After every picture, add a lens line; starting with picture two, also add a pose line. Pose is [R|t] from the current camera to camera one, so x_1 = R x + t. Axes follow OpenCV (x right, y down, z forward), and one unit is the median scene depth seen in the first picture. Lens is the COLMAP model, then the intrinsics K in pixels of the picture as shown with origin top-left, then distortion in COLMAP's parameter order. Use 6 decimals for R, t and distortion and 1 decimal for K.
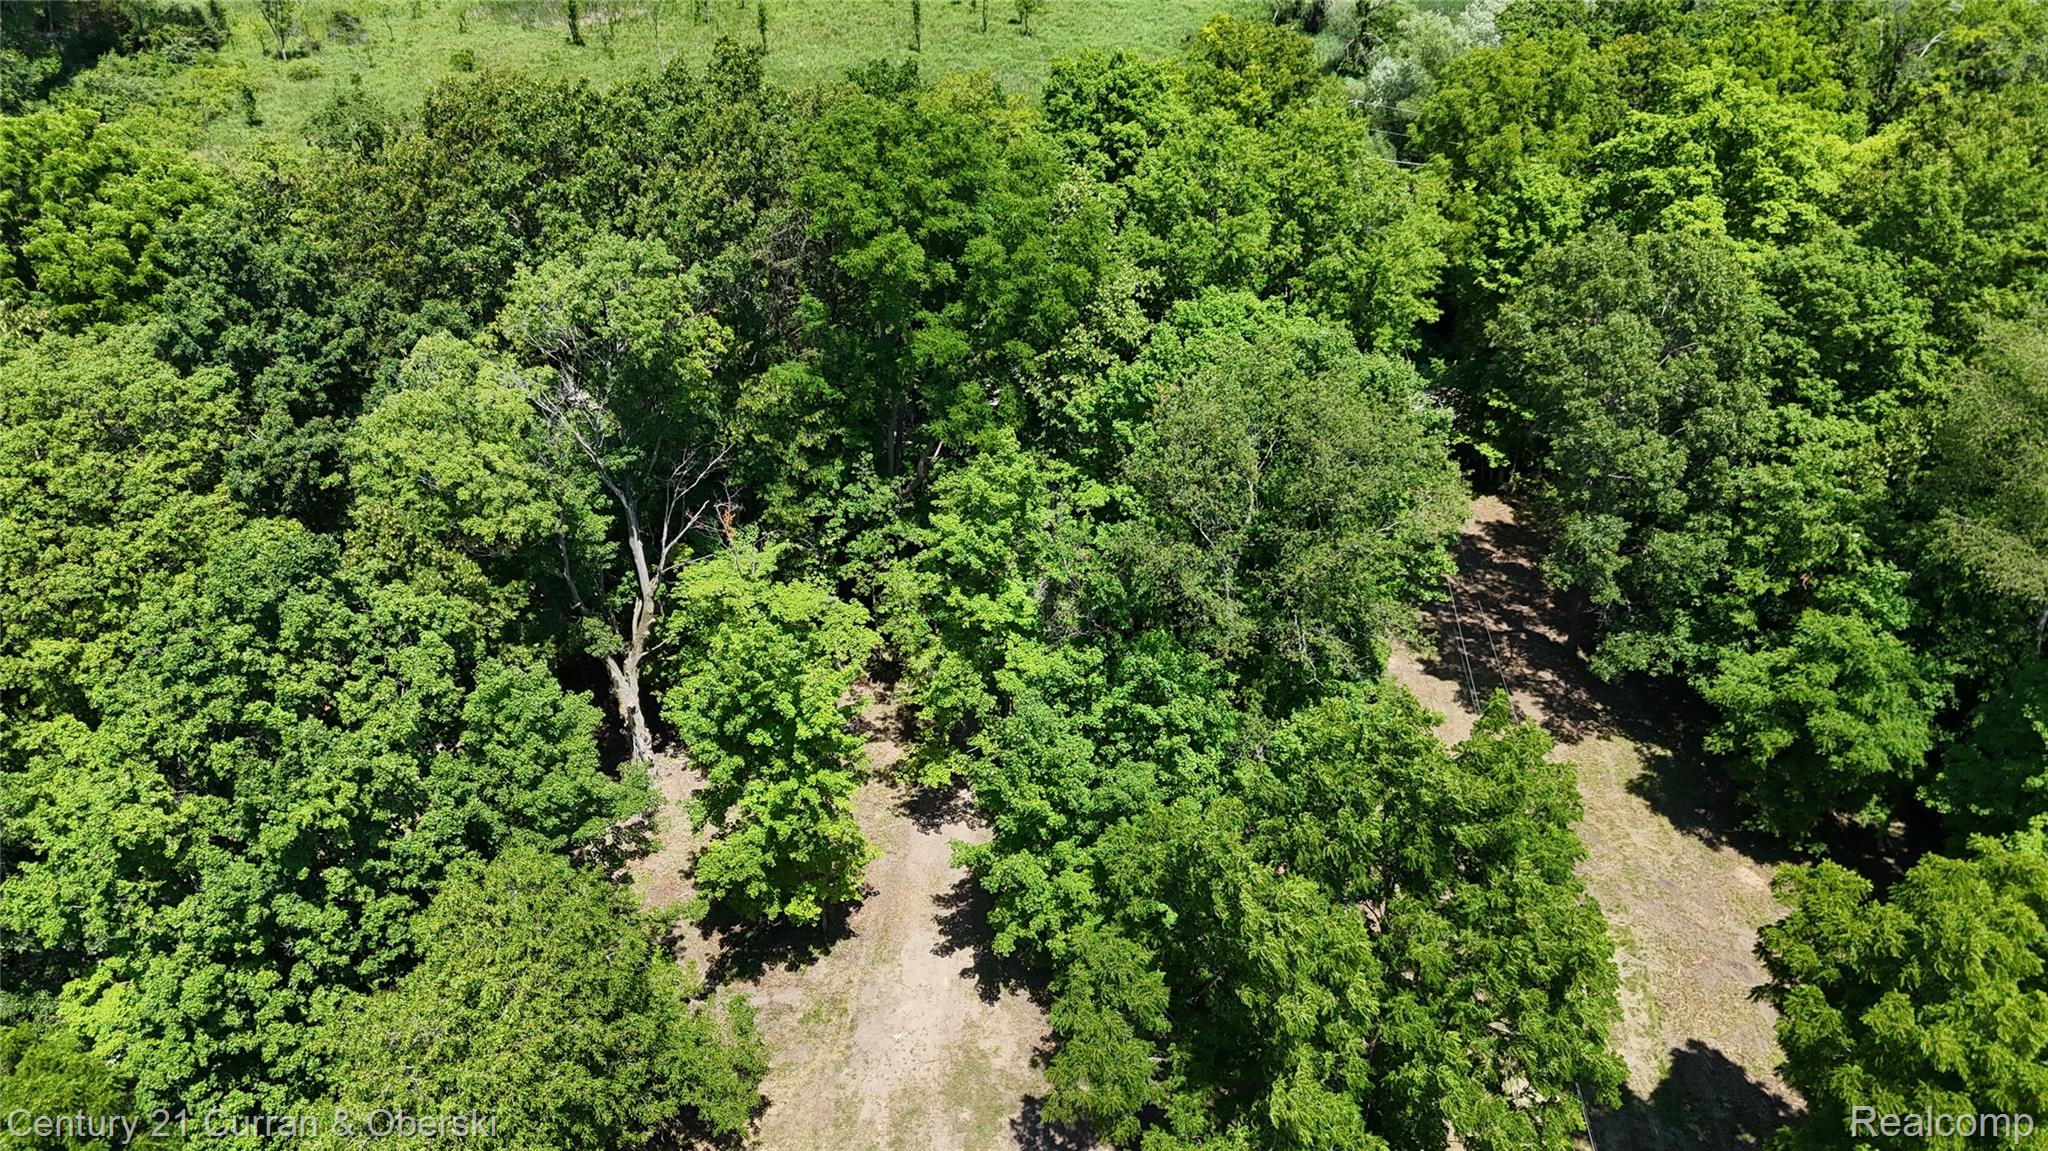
lens RADIAL K [[1534.2, 0, 1037.2], [0, 1534.2, 551.8], [0, 0, 1]] dist [0.076929, -0.062717]
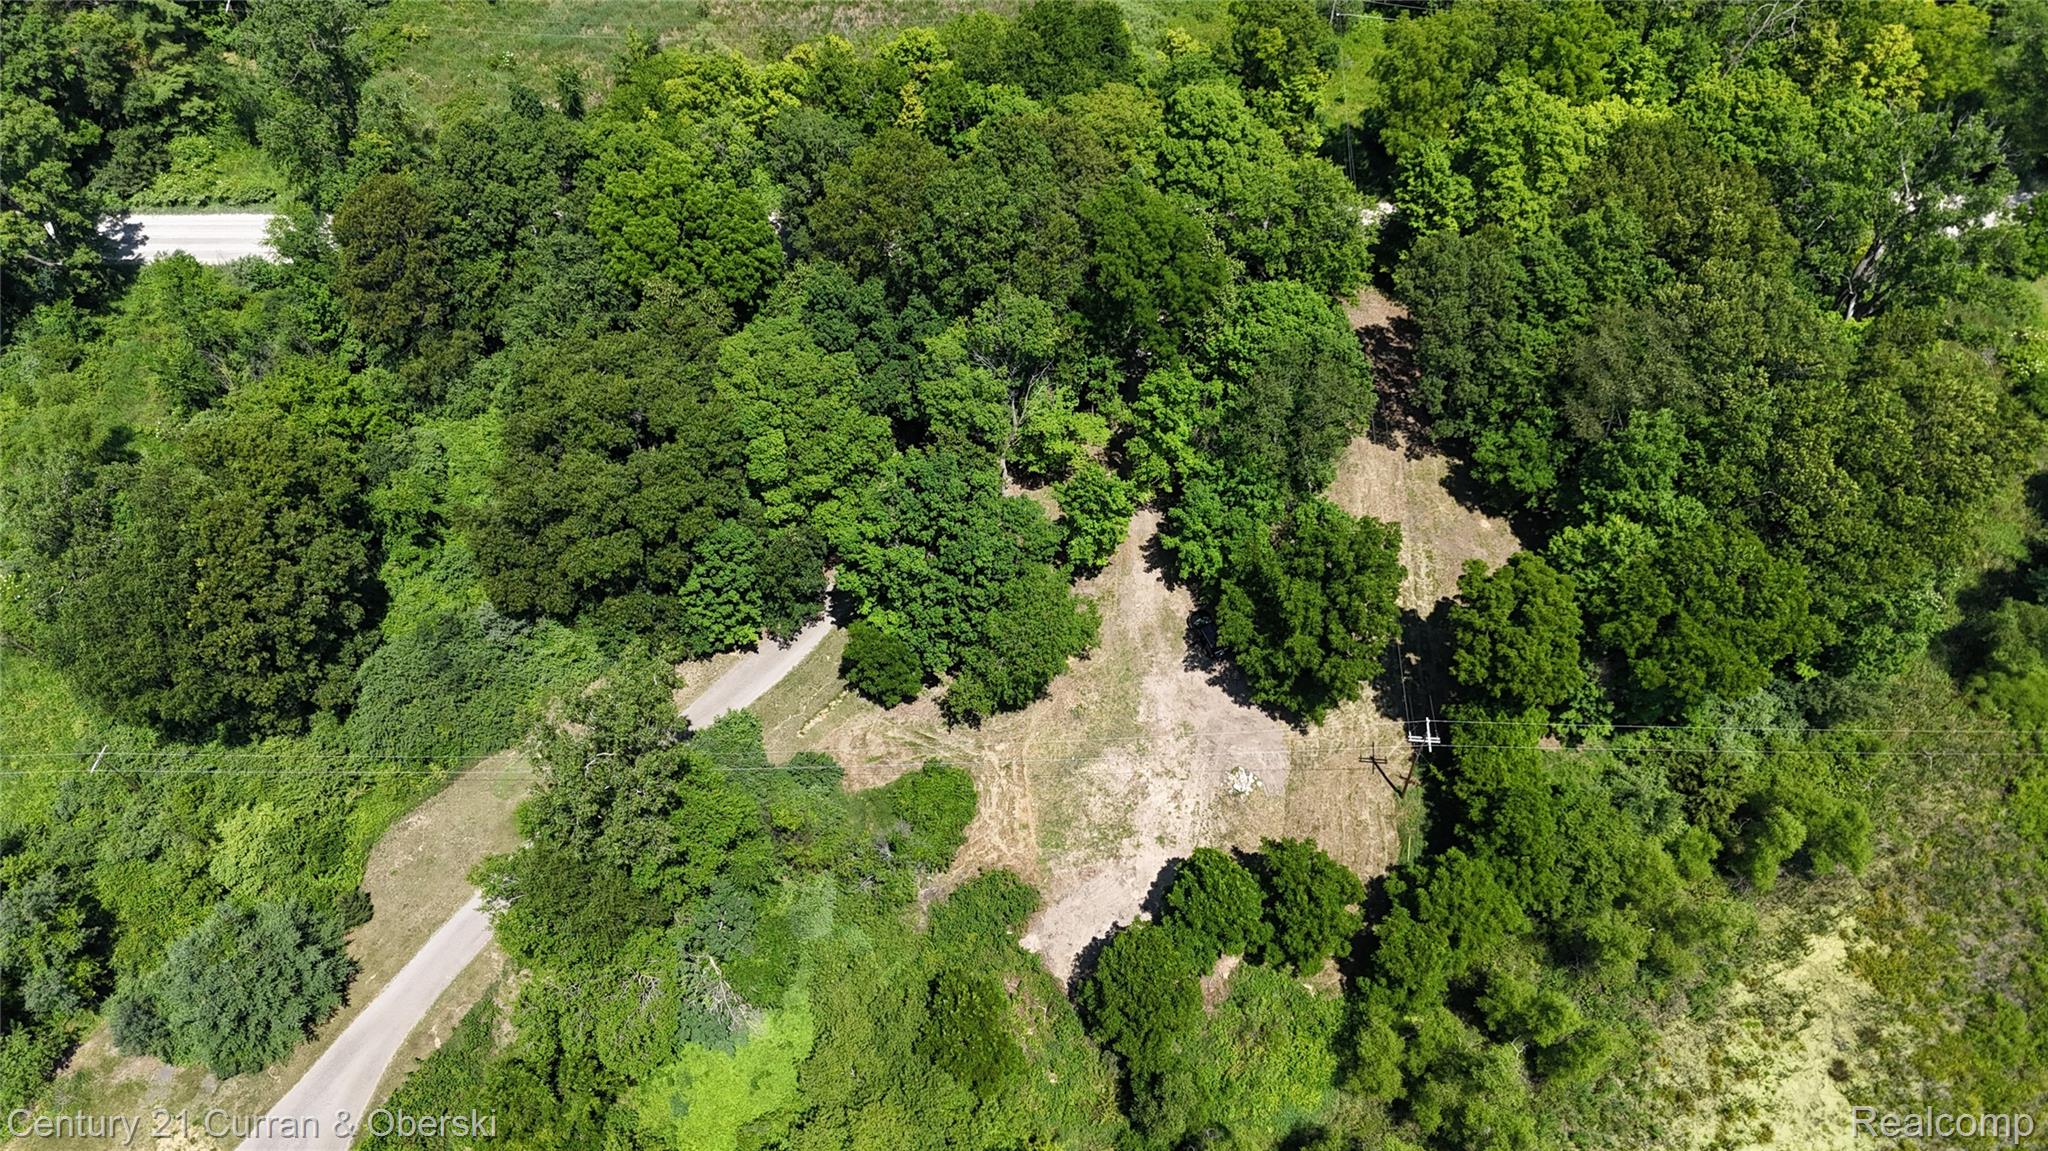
lens RADIAL K [[1534.2, 0, 1027.7], [0, 1534.2, 584.1], [0, 0, 1]] dist [0.076929, -0.062717]
pose [[0.998638, -0.037288, 0.036480, -0.330637], [0.020446, 0.923157, 0.383879, -0.632302], [-0.047991, -0.382611, 0.922662, -1.188301]]
